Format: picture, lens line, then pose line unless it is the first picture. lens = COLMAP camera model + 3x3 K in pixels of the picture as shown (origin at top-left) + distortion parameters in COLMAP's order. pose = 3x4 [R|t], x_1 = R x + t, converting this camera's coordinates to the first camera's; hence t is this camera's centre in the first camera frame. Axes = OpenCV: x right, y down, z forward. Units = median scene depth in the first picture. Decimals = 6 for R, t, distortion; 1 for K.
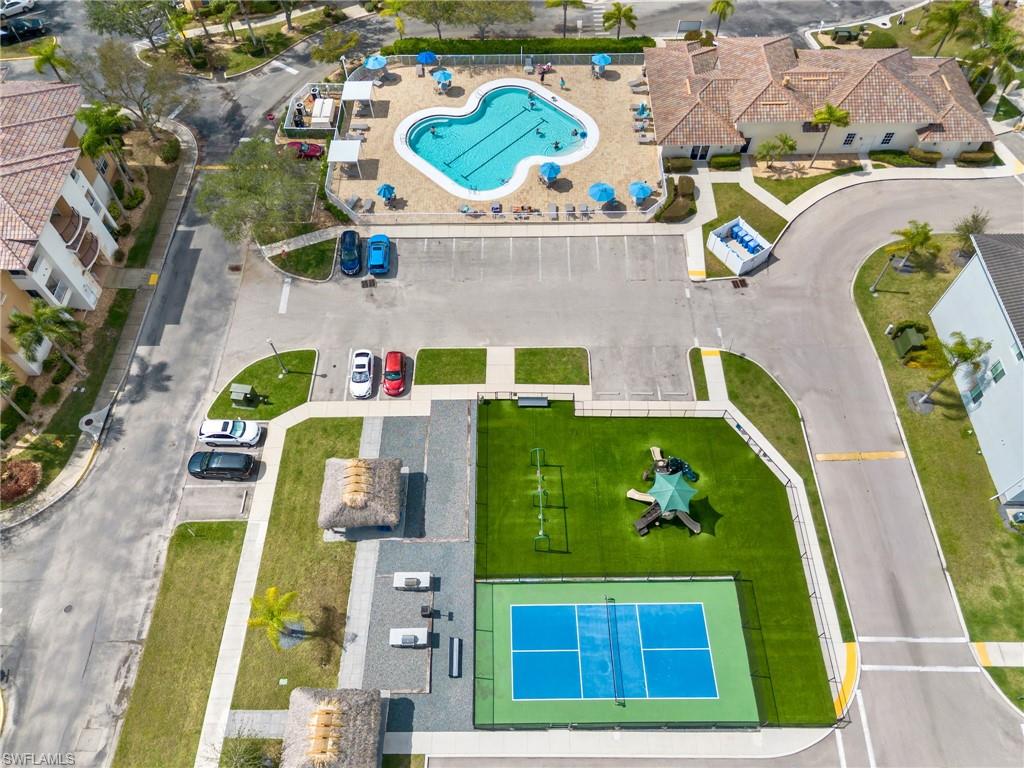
lens RADIAL K [[717.8, 0, 512.0], [0, 717.8, 384.0], [0, 0, 1]] dist [0.068456, -0.068901]
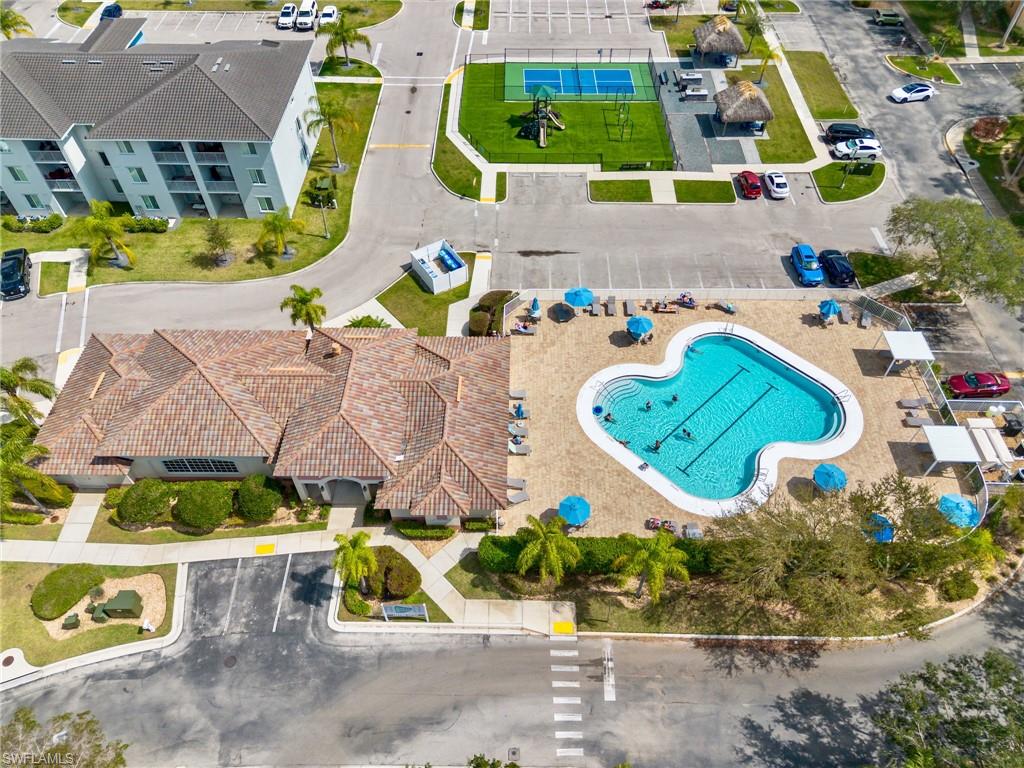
lens RADIAL K [[717.8, 0, 512.0], [0, 717.8, 384.0], [0, 0, 1]] dist [0.068456, -0.068901]
pose [[-0.999824, -0.001533, 0.018713, 0.208169], [0.018302, -0.301895, 0.953166, -1.244573], [0.004188, 0.953340, 0.301869, 0.910626]]
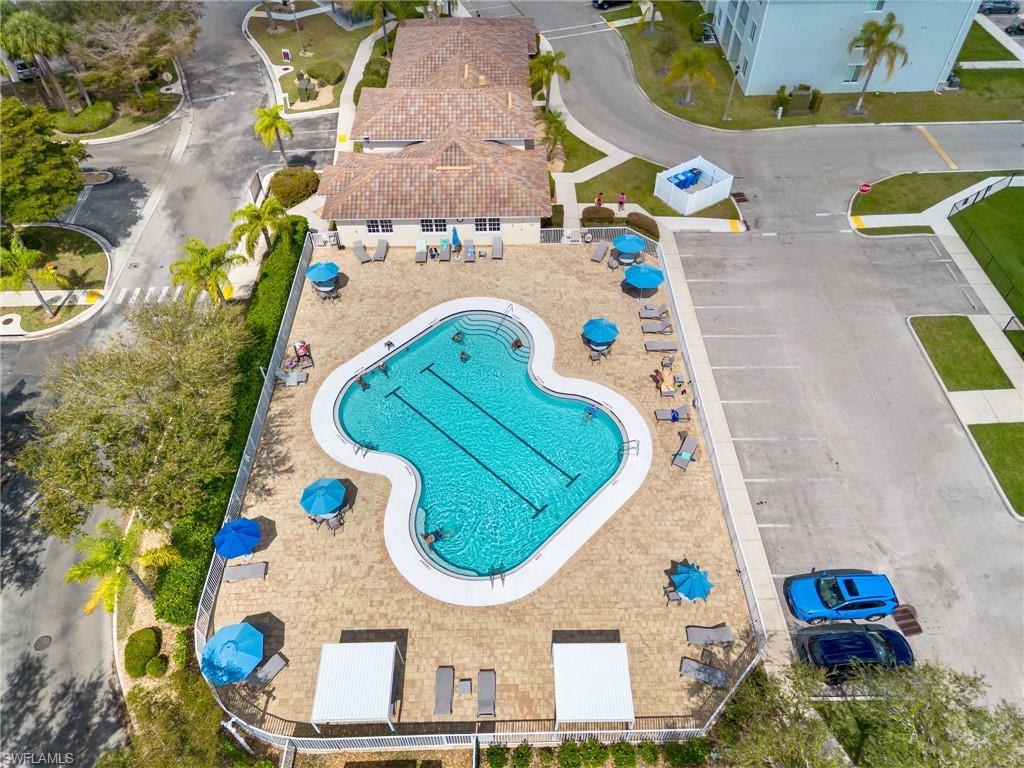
lens RADIAL K [[730.7, 0, 512.0], [0, 730.7, 384.0], [0, 0, 1]] dist [0.026013, -0.000976]
pose [[-0.018323, -0.728696, 0.684592, -0.440881], [0.854831, 0.343719, 0.388742, -0.649482], [-0.518582, 0.592334, 0.616614, 0.772615]]
